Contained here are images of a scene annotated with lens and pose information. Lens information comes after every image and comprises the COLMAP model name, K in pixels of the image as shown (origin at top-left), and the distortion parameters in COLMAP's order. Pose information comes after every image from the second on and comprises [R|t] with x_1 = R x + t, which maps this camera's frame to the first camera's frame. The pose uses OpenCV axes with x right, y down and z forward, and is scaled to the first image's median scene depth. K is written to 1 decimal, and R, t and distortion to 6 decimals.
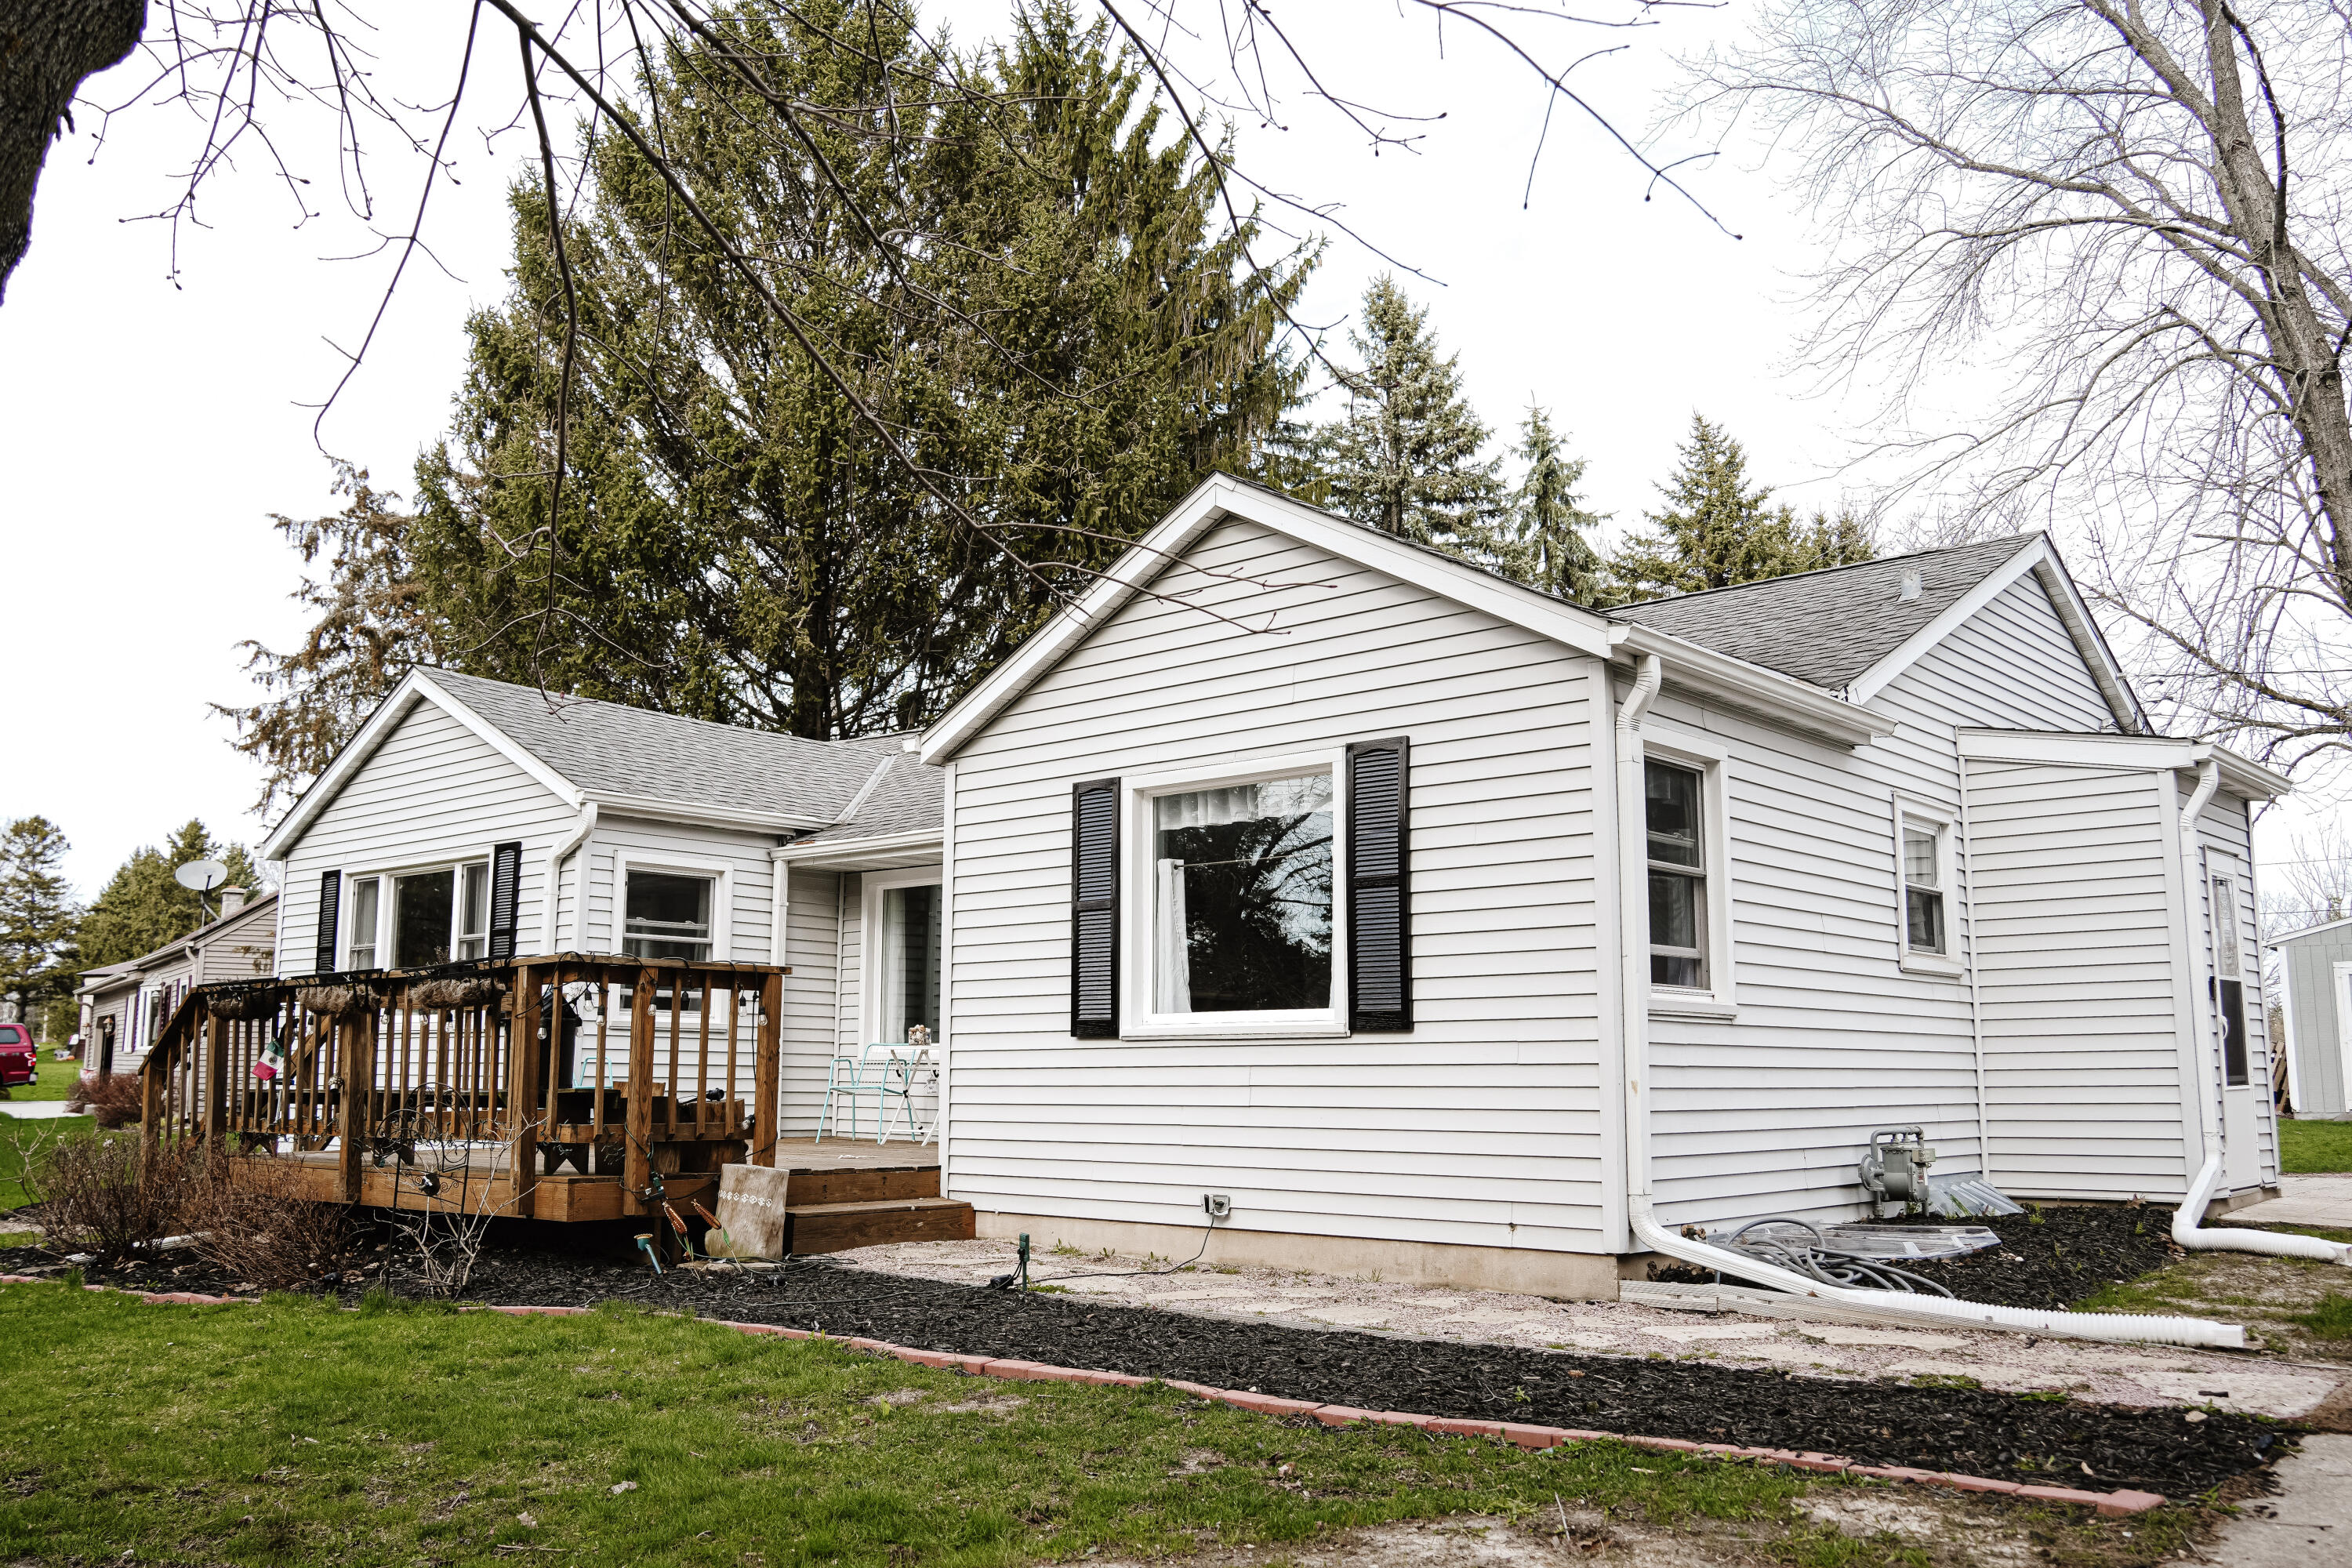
lens RADIAL K [[1916.0, 0, 1153.8], [0, 1916.0, 768.1], [0, 0, 1]] dist [-0.054785, 0.043844]
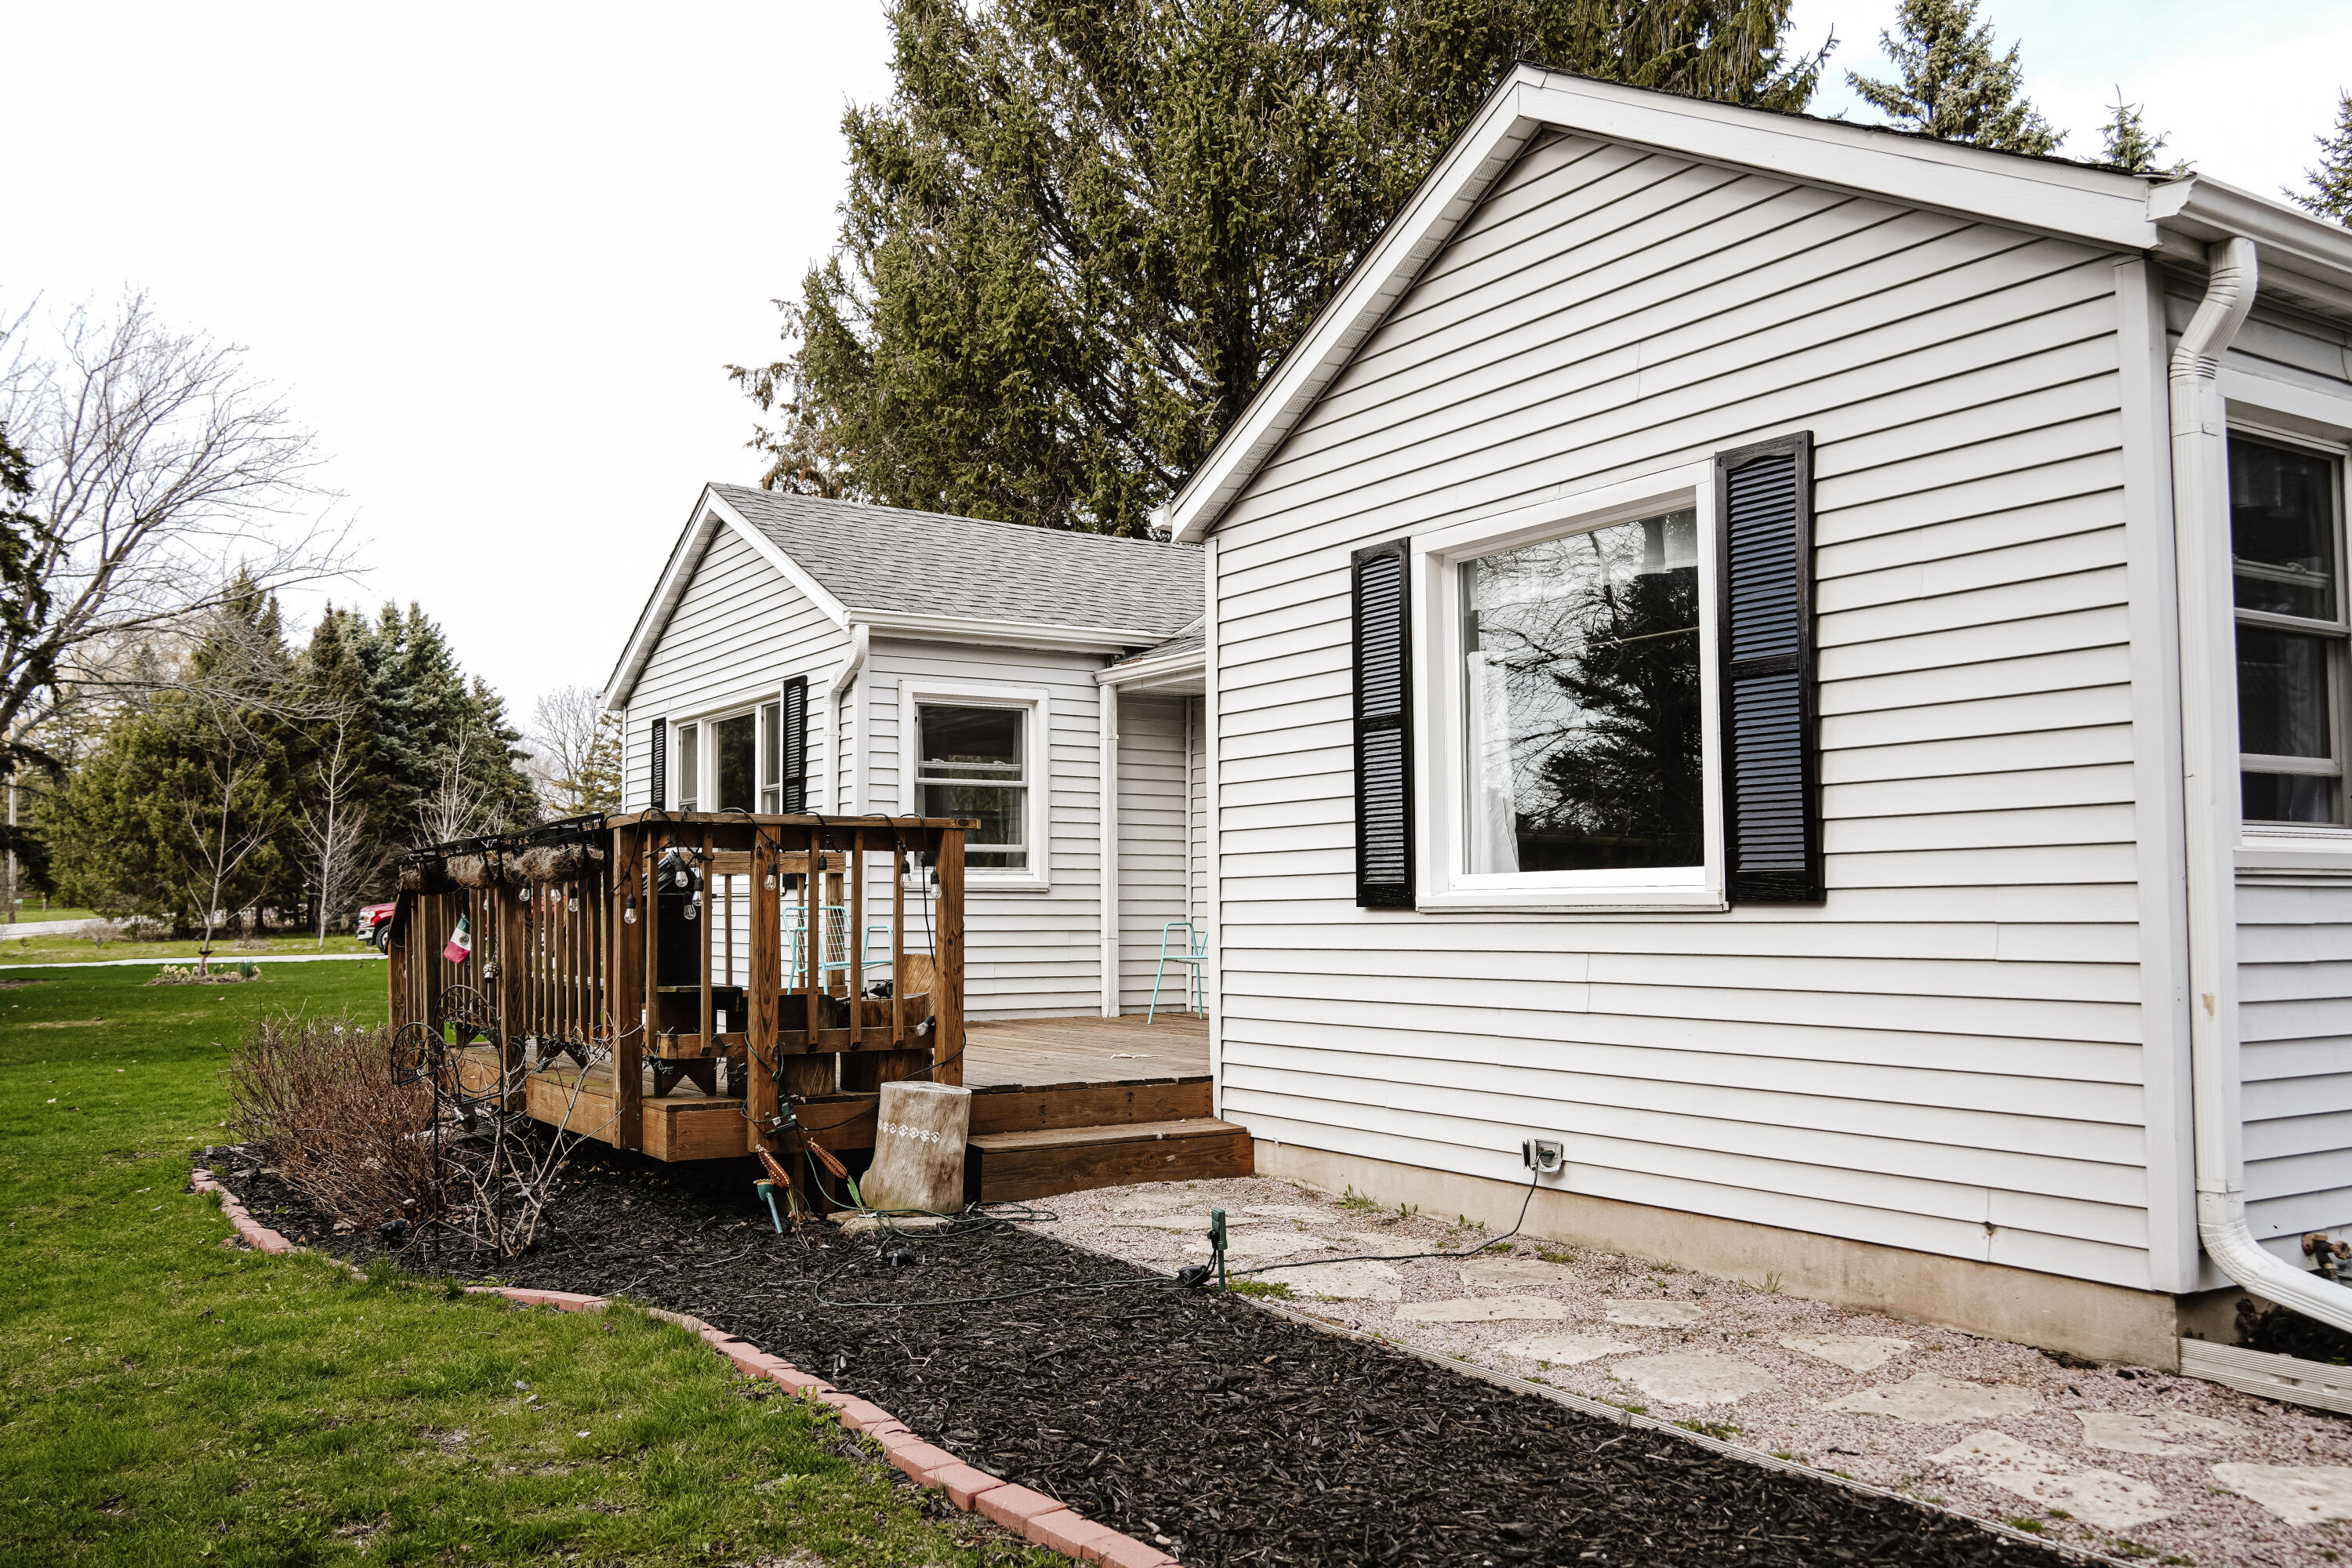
lens RADIAL K [[1916.0, 0, 1171.9], [0, 1916.0, 779.6], [0, 0, 1]] dist [-0.054785, 0.043844]
pose [[0.960286, -0.027611, -0.277648, 0.091865], [0.053562, 0.994827, 0.086320, 0.028362], [0.273828, -0.097763, 0.956797, 0.308656]]
